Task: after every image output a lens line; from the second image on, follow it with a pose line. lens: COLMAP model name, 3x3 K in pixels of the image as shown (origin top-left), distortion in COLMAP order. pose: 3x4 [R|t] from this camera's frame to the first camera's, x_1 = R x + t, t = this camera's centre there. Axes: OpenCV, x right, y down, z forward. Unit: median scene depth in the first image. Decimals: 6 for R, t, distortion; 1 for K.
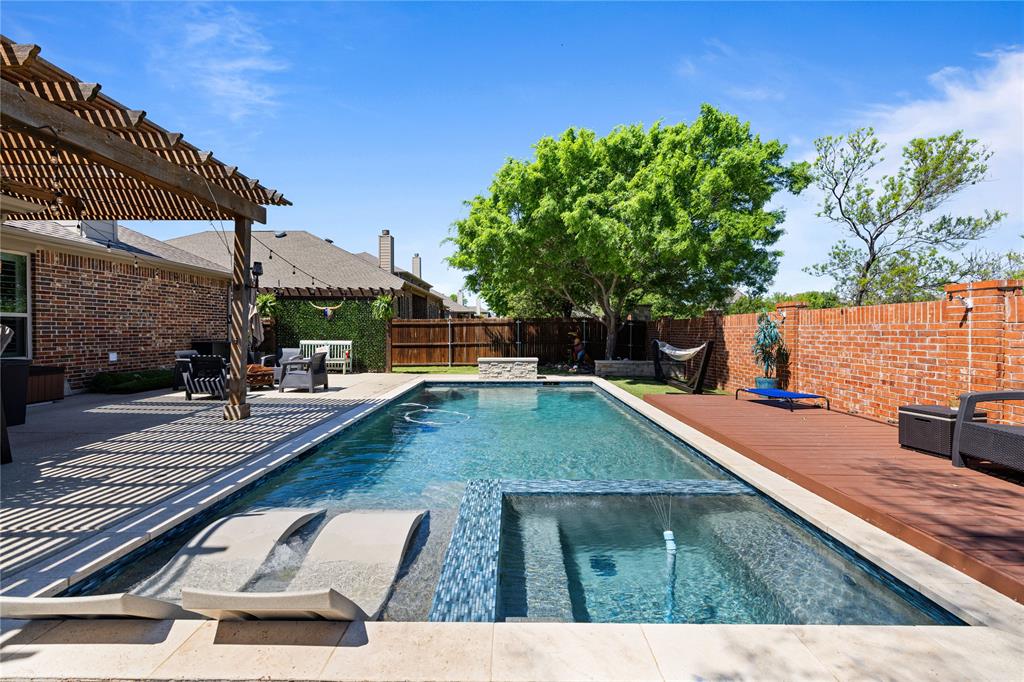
lens RADIAL K [[433.3, 0, 500.9], [0, 433.3, 332.4], [0, 0, 1]] dist [-0.000636, 0.000086]
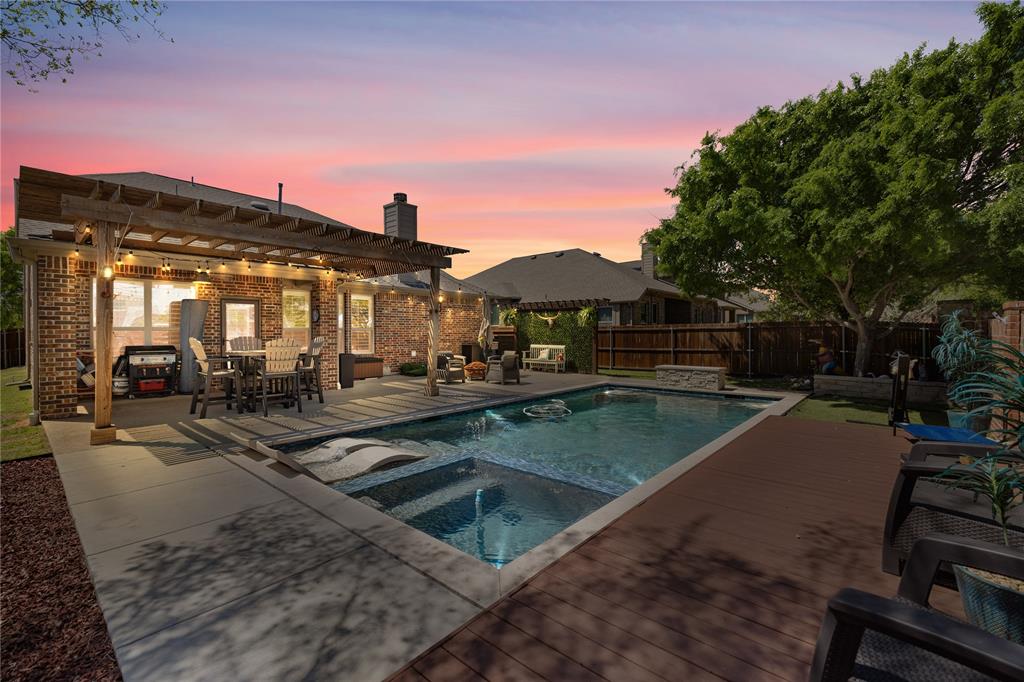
lens RADIAL K [[433.3, 0, 500.9], [0, 433.3, 332.4], [0, 0, 1]] dist [-0.000636, 0.000086]
pose [[0.752470, -0.002796, -0.658621, 0.343731], [-0.000196, 0.999990, -0.004468, -0.012753], [0.658627, 0.003491, 0.752461, -0.006684]]
